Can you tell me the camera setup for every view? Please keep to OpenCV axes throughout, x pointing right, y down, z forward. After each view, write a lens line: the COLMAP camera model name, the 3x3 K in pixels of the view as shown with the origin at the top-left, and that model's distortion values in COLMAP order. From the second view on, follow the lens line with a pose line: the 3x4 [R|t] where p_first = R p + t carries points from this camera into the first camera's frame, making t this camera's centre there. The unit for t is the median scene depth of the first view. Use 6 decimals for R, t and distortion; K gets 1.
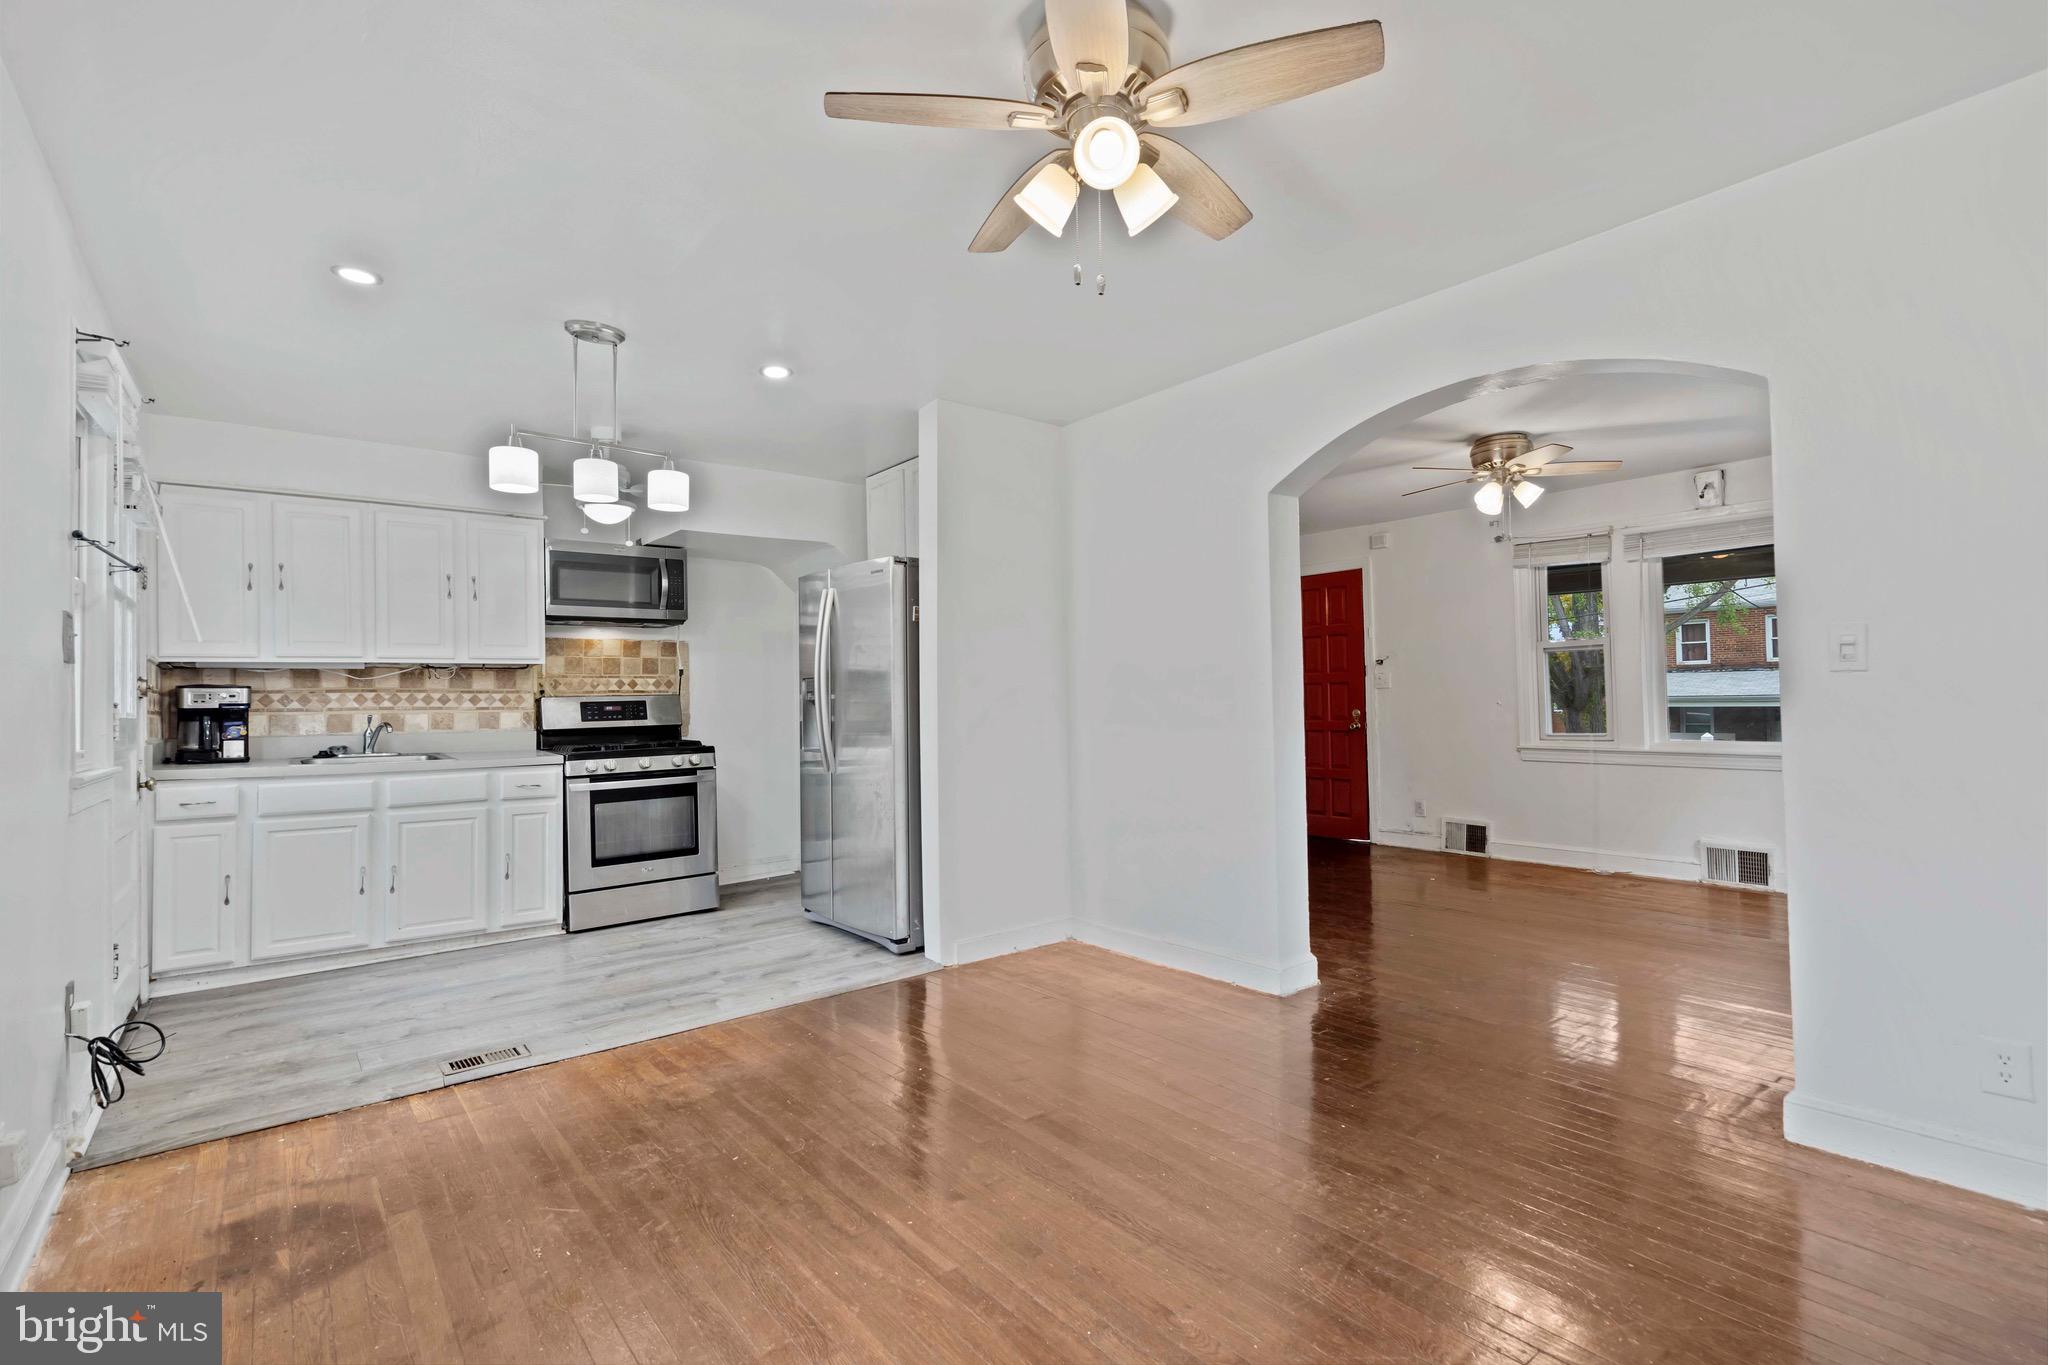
lens RADIAL K [[941.0, 0, 1026.8], [0, 941.0, 685.1], [0, 0, 1]] dist [-0.008772, 0.004889]
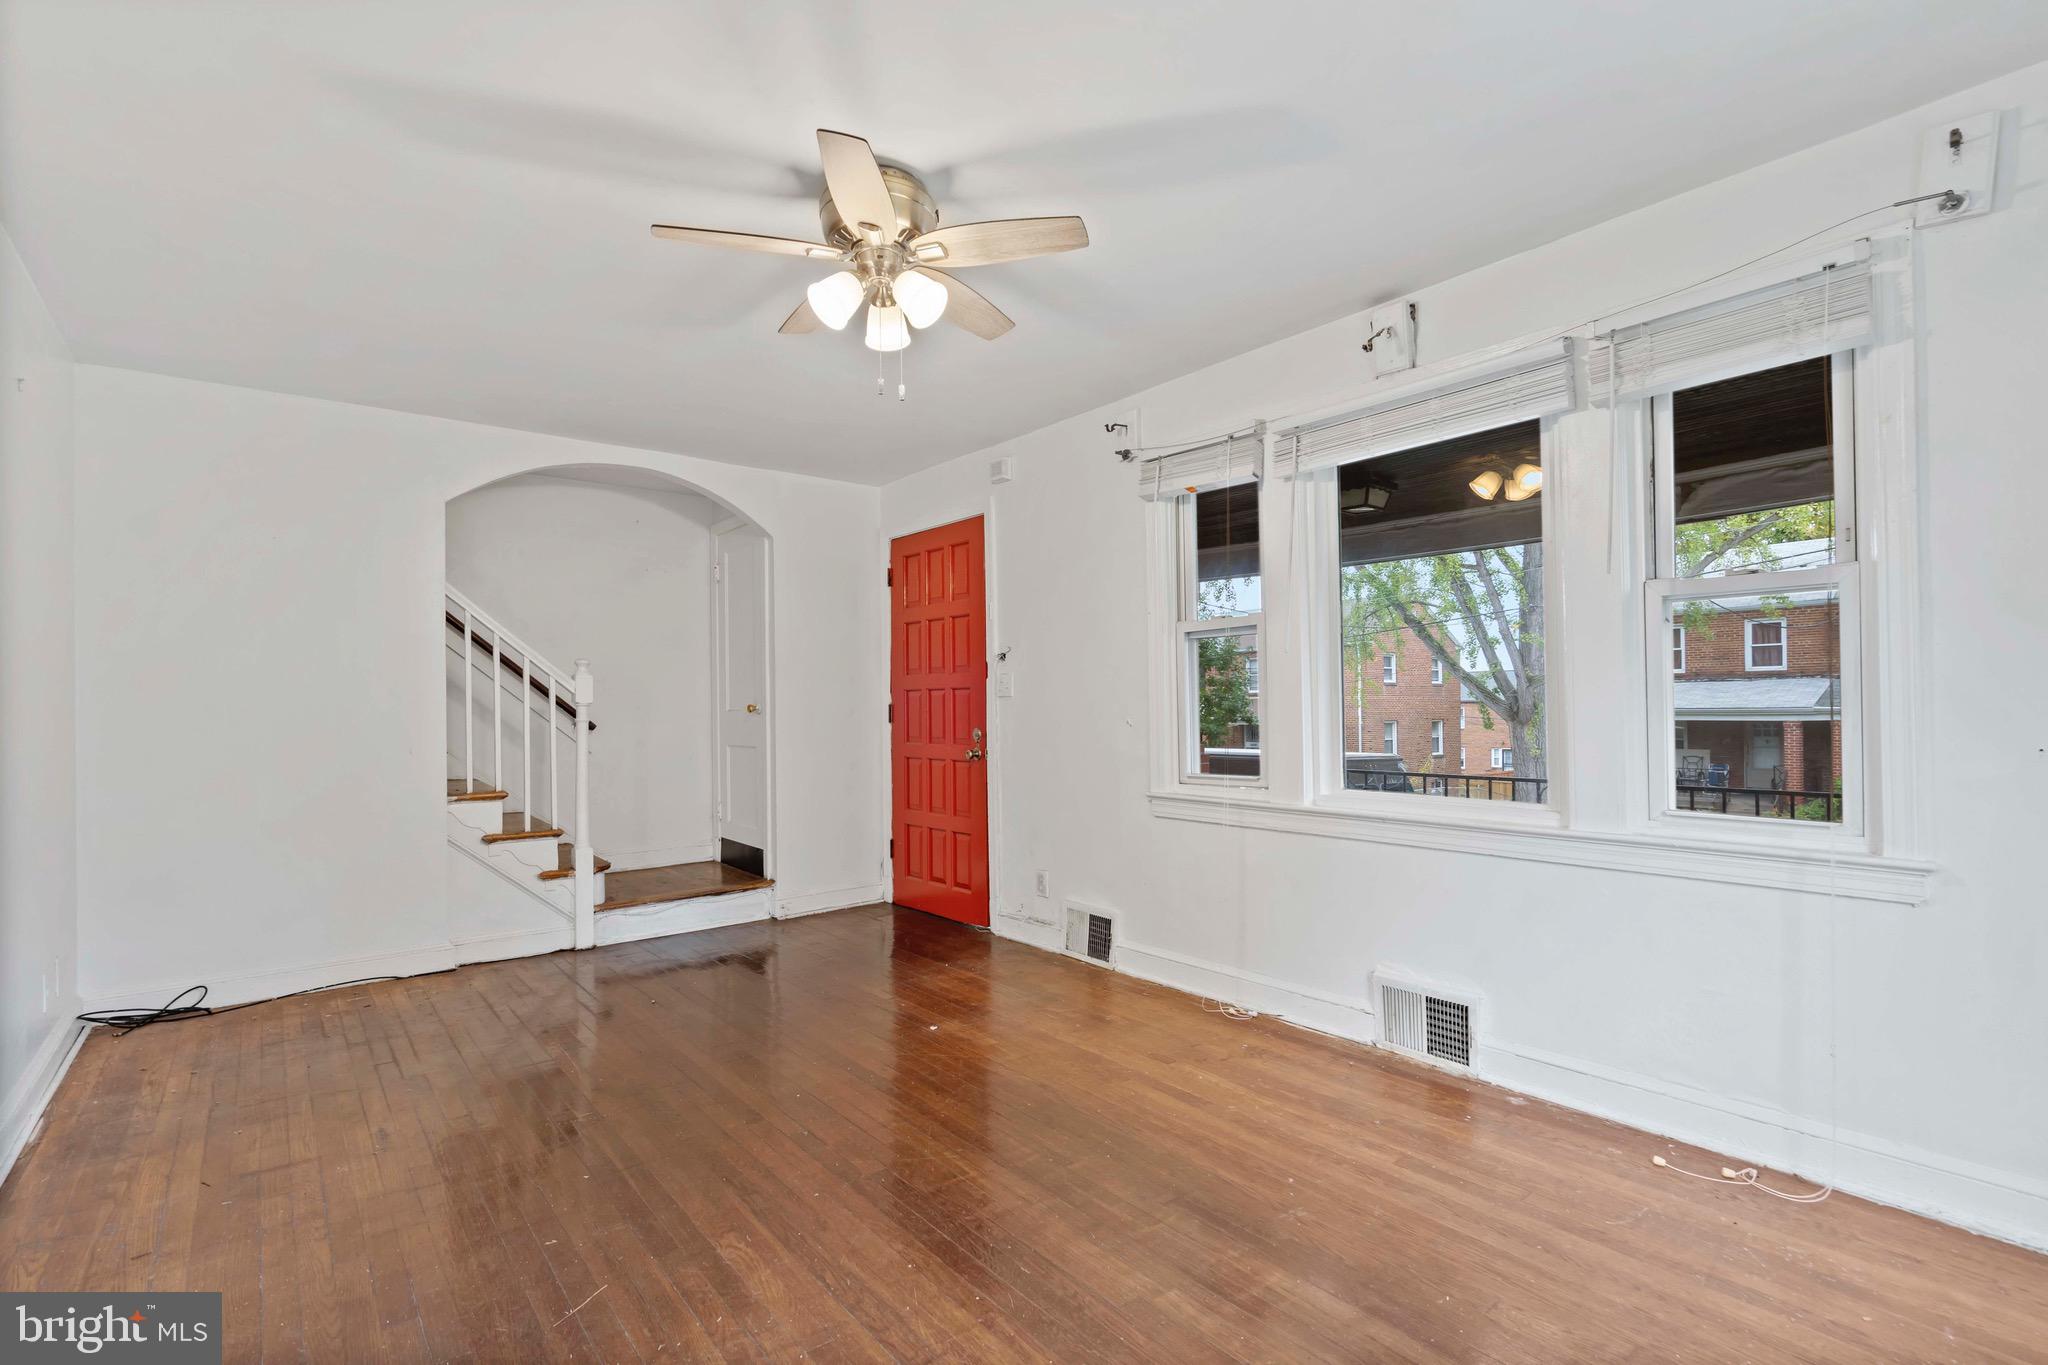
lens RADIAL K [[941.0, 0, 1043.4], [0, 941.0, 707.8], [0, 0, 1]] dist [-0.008772, 0.004889]
pose [[0.999977, 0.005626, 0.003701, 0.627087], [-0.005686, 0.999851, 0.016328, 0.000022], [-0.003609, -0.016348, 0.999860, 0.535607]]
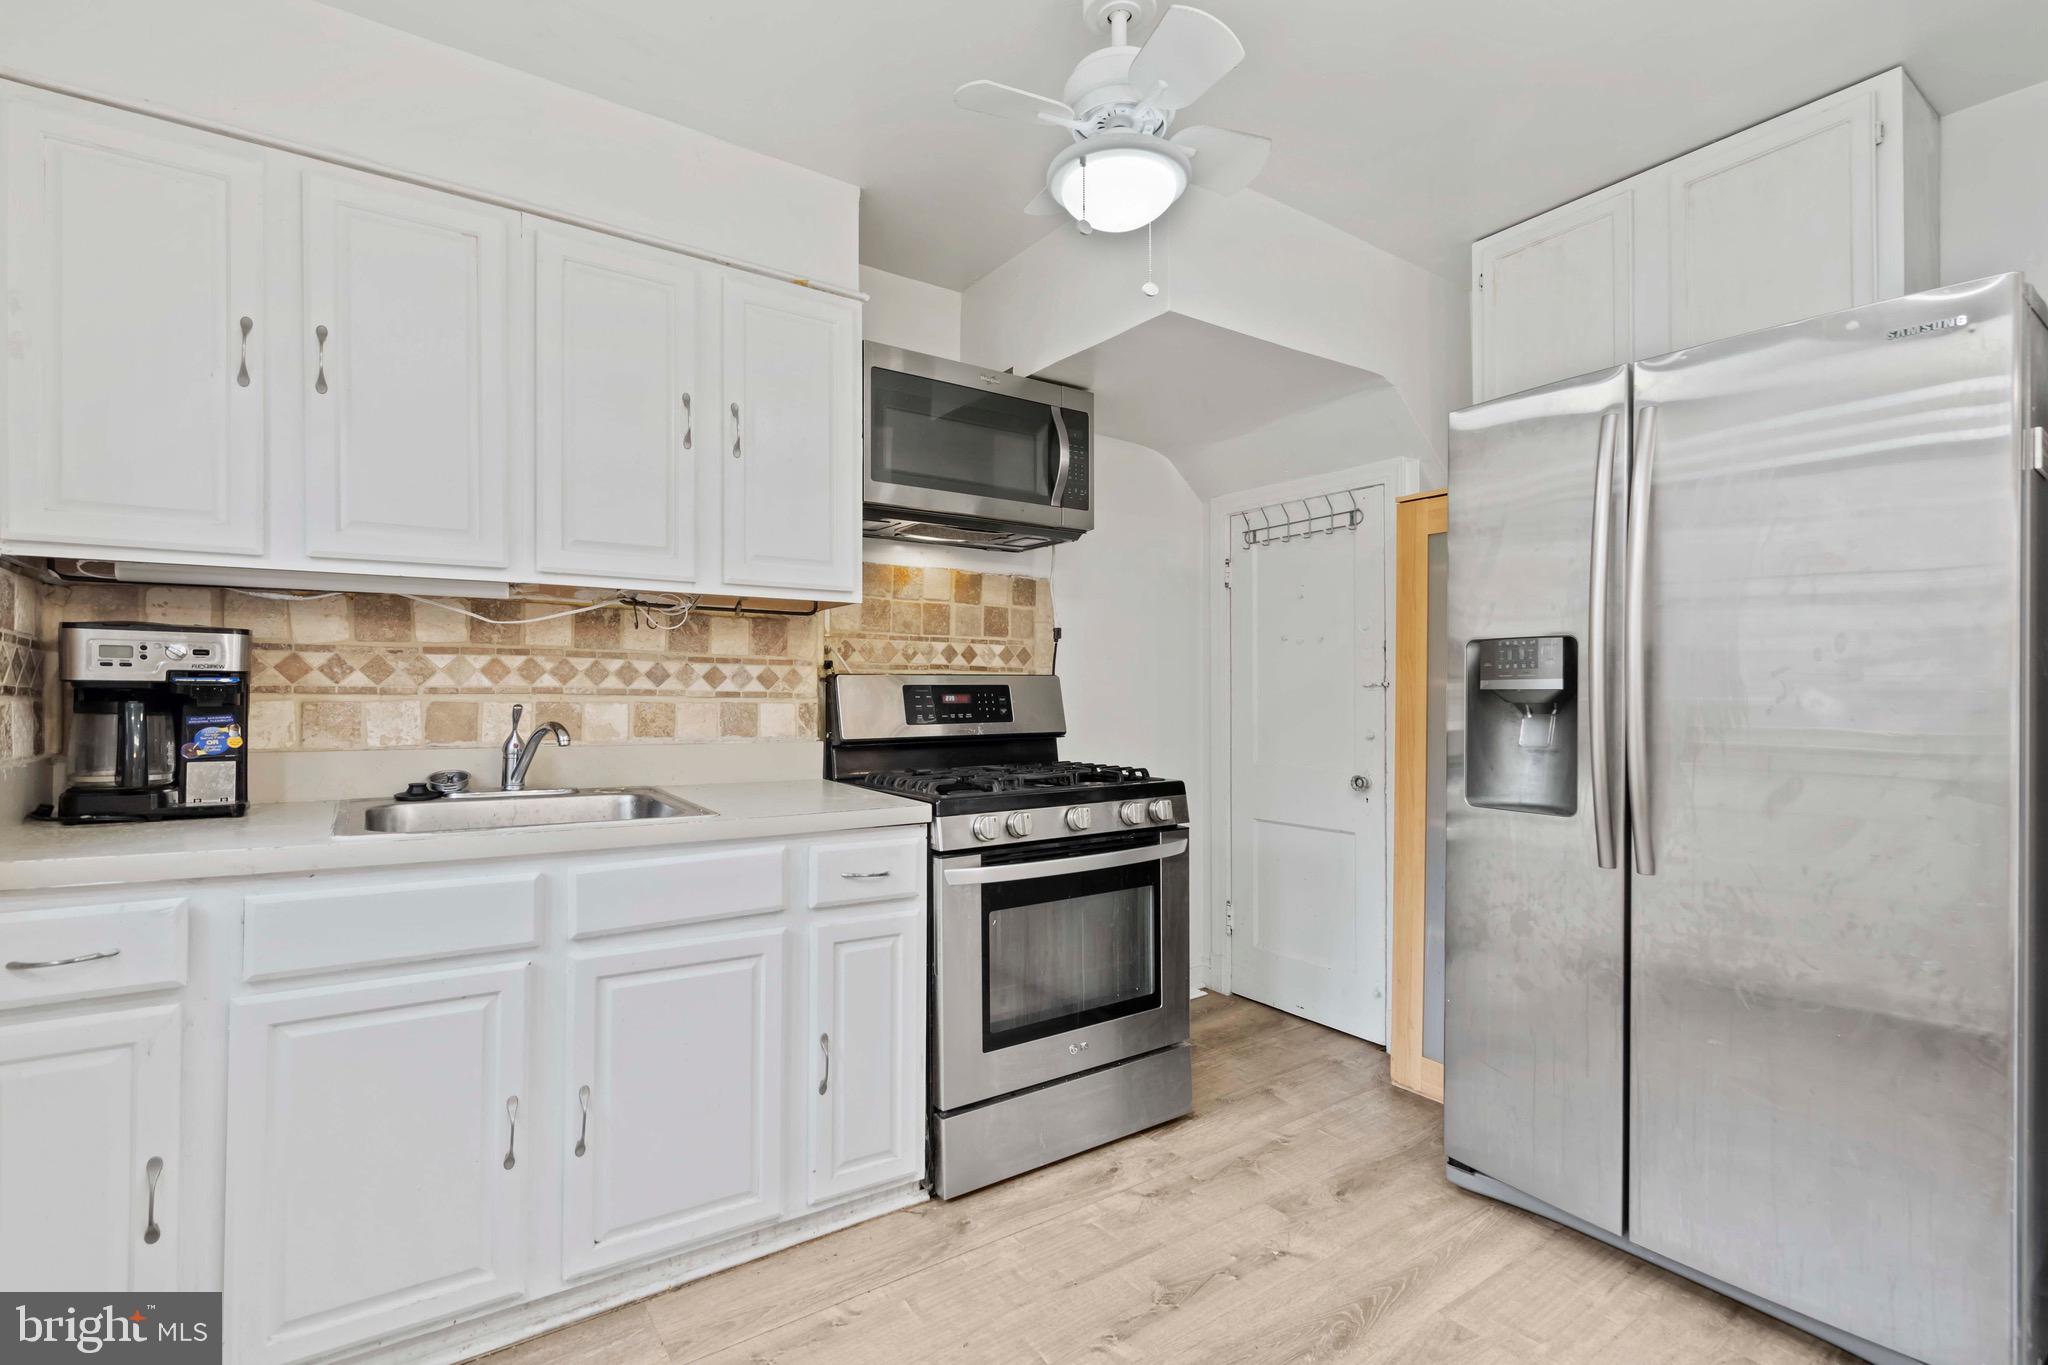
lens RADIAL K [[941.0, 0, 1015.7], [0, 941.0, 695.2], [0, 0, 1]] dist [-0.008772, 0.004889]
pose [[0.996902, 0.019207, -0.076276, -0.421469], [-0.017991, 0.999700, 0.016600, 0.015405], [0.076572, -0.015176, 0.996949, 0.561812]]
